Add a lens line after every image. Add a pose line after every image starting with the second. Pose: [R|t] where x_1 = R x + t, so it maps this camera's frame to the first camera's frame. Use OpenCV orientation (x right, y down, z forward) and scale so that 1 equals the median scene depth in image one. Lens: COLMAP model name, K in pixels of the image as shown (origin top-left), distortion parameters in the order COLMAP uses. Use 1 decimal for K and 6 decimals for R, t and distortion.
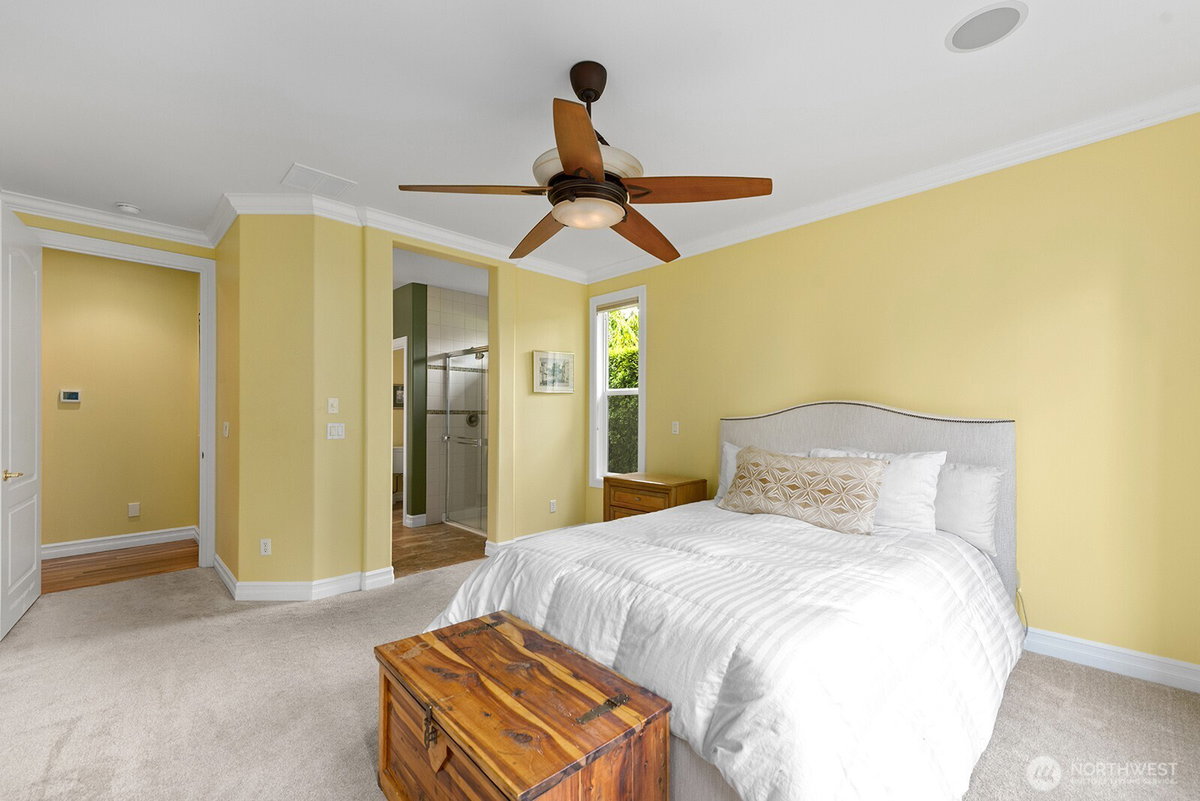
lens RADIAL K [[486.7, 0, 600.3], [0, 486.7, 408.1], [0, 0, 1]] dist [0.009964, -0.000131]
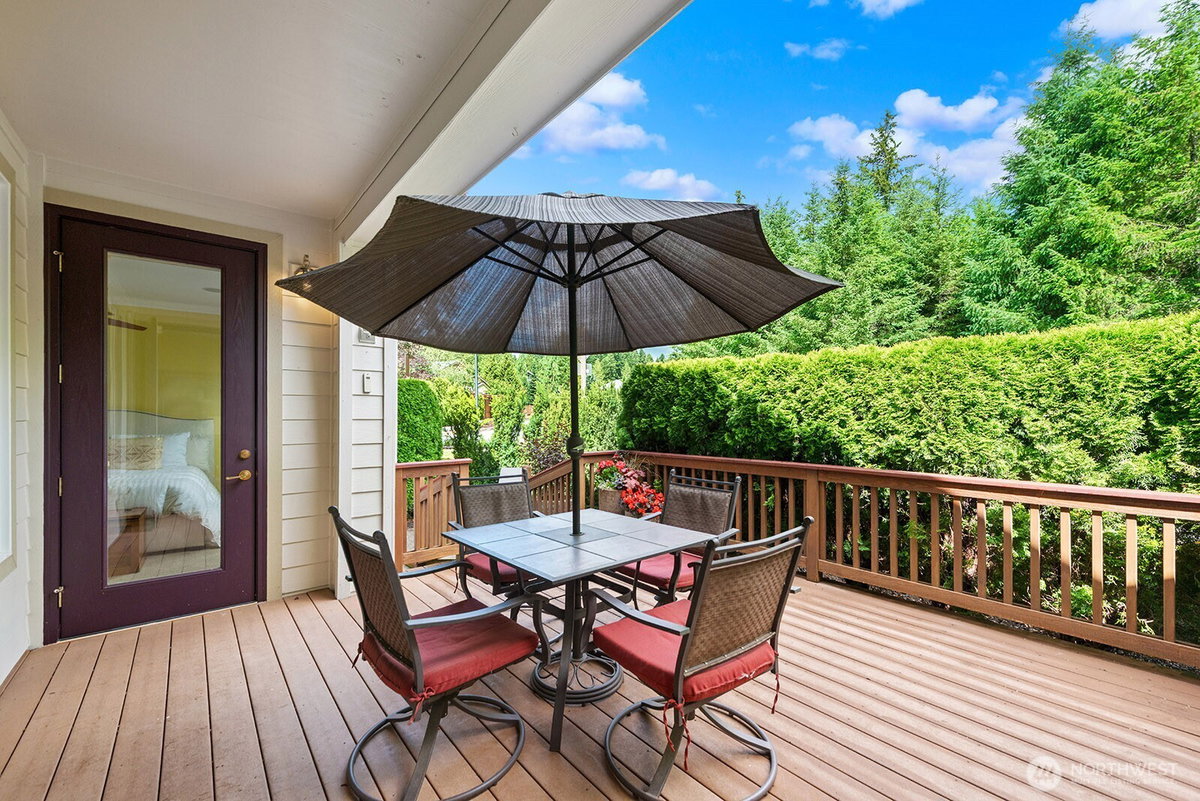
lens RADIAL K [[486.7, 0, 602.0], [0, 486.7, 411.2], [0, 0, 1]] dist [0.009964, -0.000131]
pose [[0.078718, 0.008746, 0.996859, -1.515820], [-0.010052, 0.999918, -0.007979, -0.013803], [-0.996846, -0.009393, 0.078799, -1.185942]]
